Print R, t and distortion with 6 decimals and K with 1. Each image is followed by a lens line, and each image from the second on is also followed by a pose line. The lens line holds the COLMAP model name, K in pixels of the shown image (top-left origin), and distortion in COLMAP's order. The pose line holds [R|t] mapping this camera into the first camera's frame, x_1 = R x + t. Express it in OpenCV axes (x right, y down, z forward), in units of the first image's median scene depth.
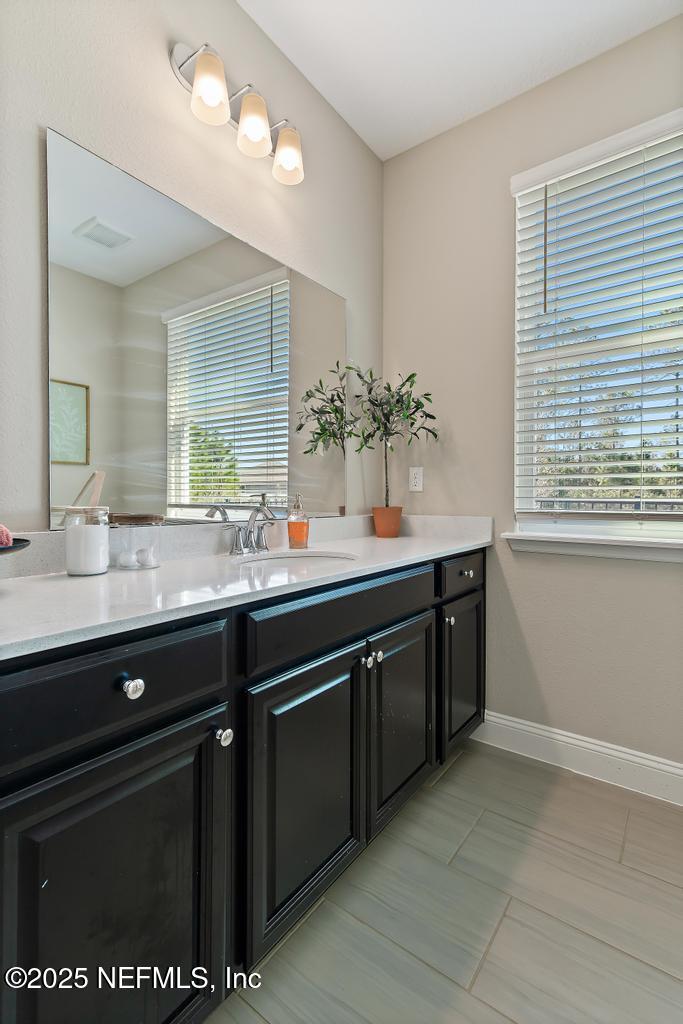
lens RADIAL K [[467.8, 0, 342.7], [0, 467.8, 505.1], [0, 0, 1]] dist [0.002822, -0.001441]
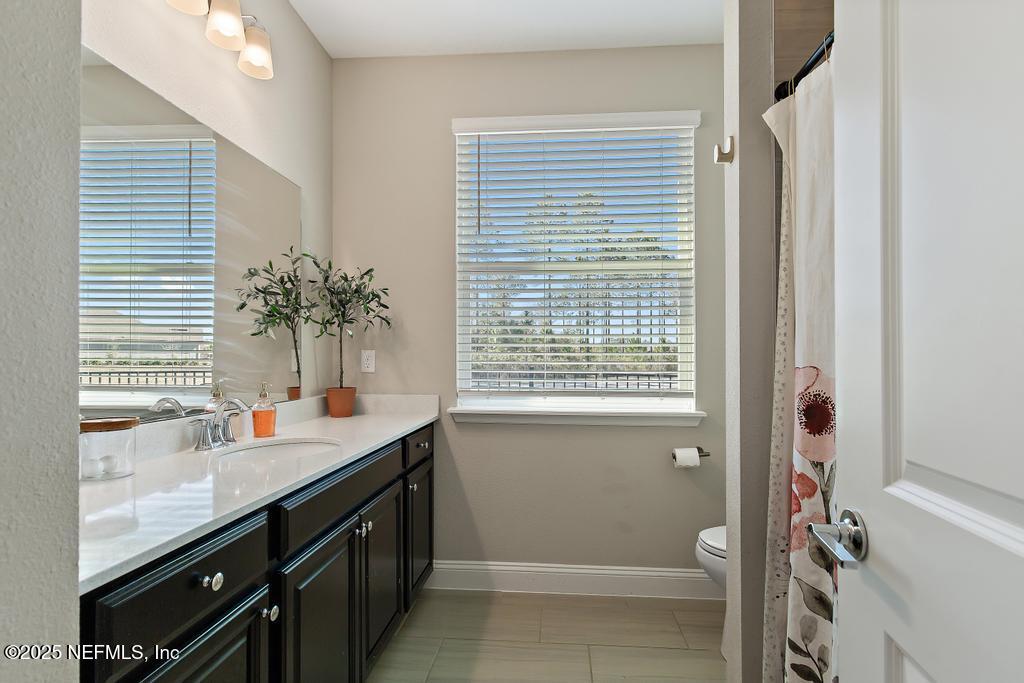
lens RADIAL K [[485.4, 0, 515.8], [0, 485.4, 351.5], [0, 0, 1]] dist [0.000554, -0.000174]
pose [[0.852274, 0.004792, 0.523074, -0.161308], [0.010459, 0.999602, -0.026199, -0.051380], [-0.522992, 0.027800, 0.851884, -0.158003]]
